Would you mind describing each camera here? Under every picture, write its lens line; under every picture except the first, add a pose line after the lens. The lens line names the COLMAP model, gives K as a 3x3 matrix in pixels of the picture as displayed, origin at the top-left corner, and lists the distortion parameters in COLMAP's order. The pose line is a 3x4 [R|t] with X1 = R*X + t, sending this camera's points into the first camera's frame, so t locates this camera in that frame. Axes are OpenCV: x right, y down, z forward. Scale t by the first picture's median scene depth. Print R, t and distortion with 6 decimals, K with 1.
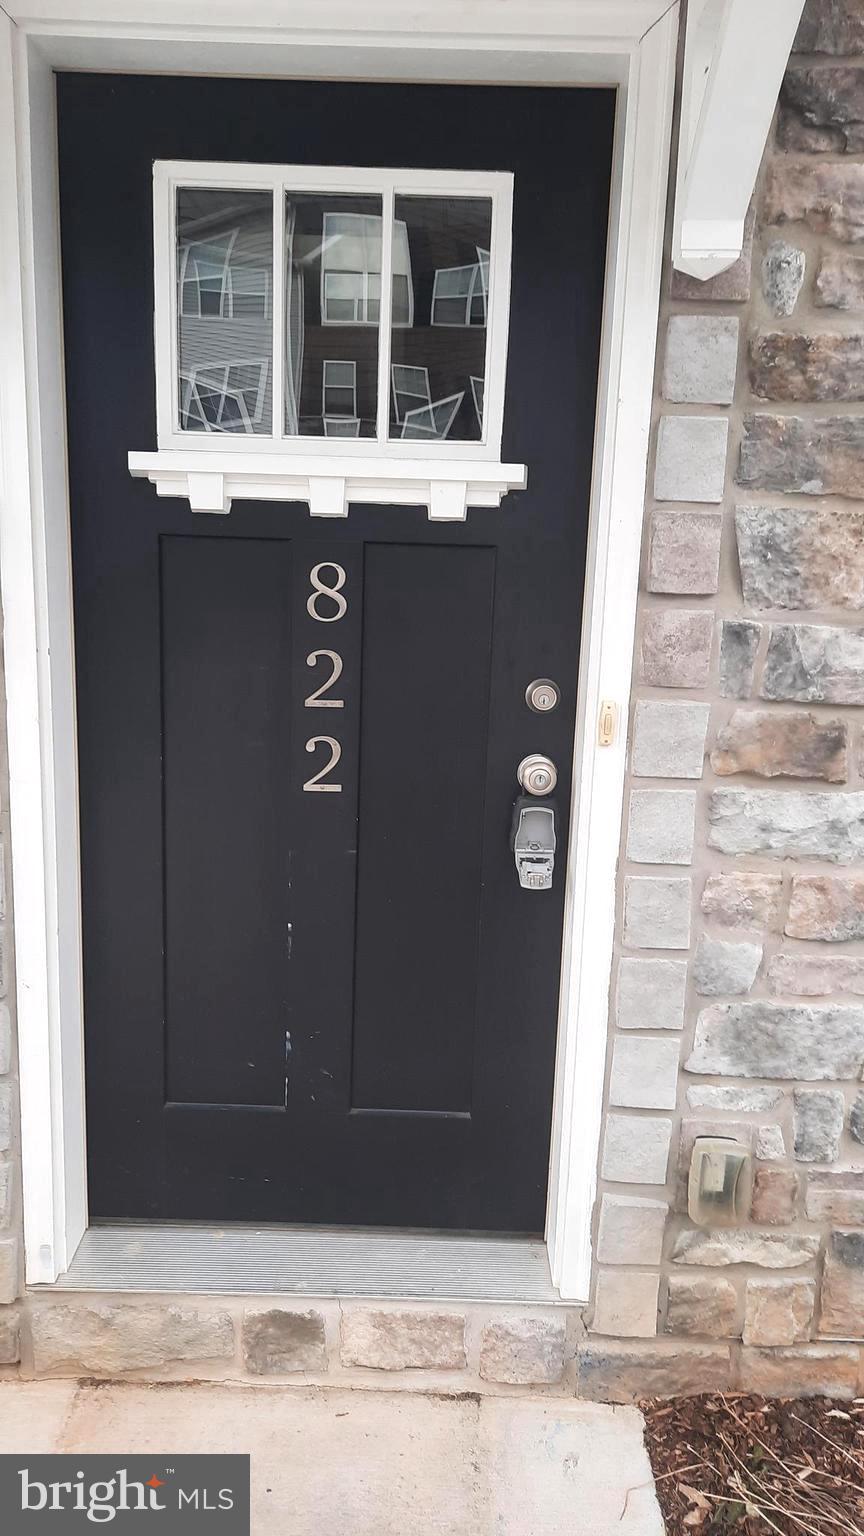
lens RADIAL K [[1120.9, 0, 434.7], [0, 1120.9, 773.2], [0, 0, 1]] dist [0.006354, -0.001150]
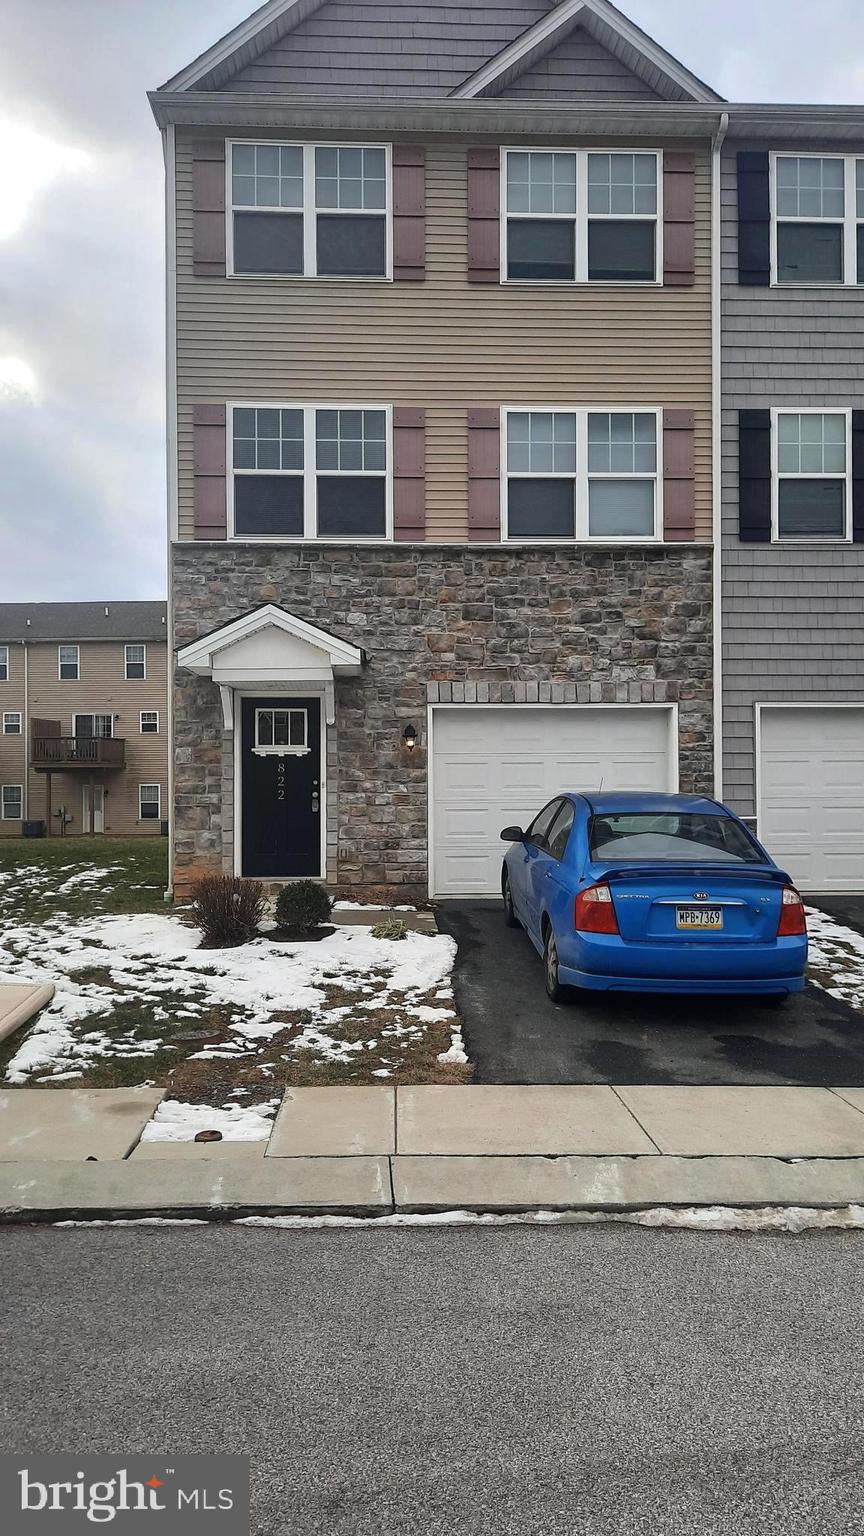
lens RADIAL K [[1120.9, 0, 432.0], [0, 1120.9, 766.7], [0, 0, 1]] dist [0.006354, -0.001150]
pose [[0.996288, -0.035067, 0.078613, 0.273210], [0.050197, 0.978581, -0.199651, 1.218310], [-0.069928, 0.202856, 0.976709, -5.617590]]
